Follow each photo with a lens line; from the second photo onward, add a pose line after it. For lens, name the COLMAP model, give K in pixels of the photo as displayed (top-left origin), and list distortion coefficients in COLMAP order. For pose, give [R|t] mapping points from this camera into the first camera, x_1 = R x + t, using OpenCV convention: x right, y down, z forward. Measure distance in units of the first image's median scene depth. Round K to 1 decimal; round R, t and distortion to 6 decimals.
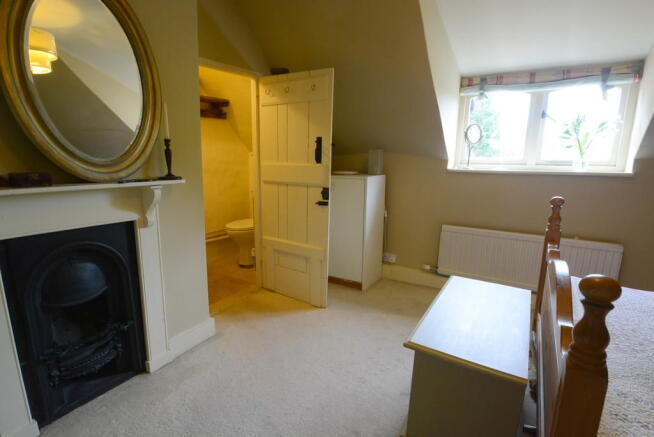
lens RADIAL K [[326.0, 0, 317.8], [0, 326.0, 222.1], [0, 0, 1]] dist [-0.022345, -0.000869]
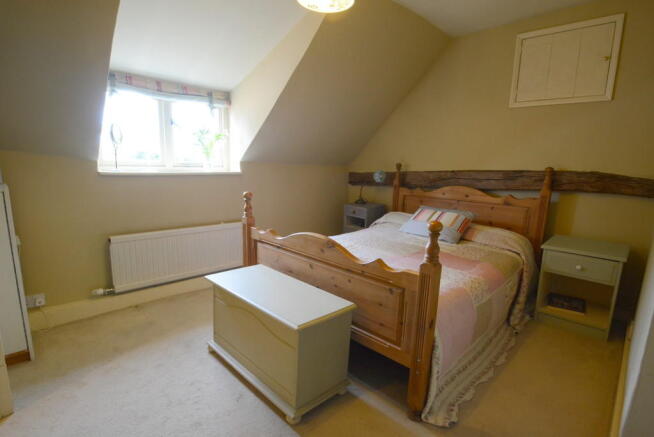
lens RADIAL K [[326.0, 0, 317.8], [0, 326.0, 222.1], [0, 0, 1]] dist [-0.022345, -0.000869]
pose [[0.230733, -0.166651, 0.958640, -0.323505], [0.163869, 0.977807, 0.130542, -0.054924], [-0.959119, 0.126971, 0.252921, 0.266669]]
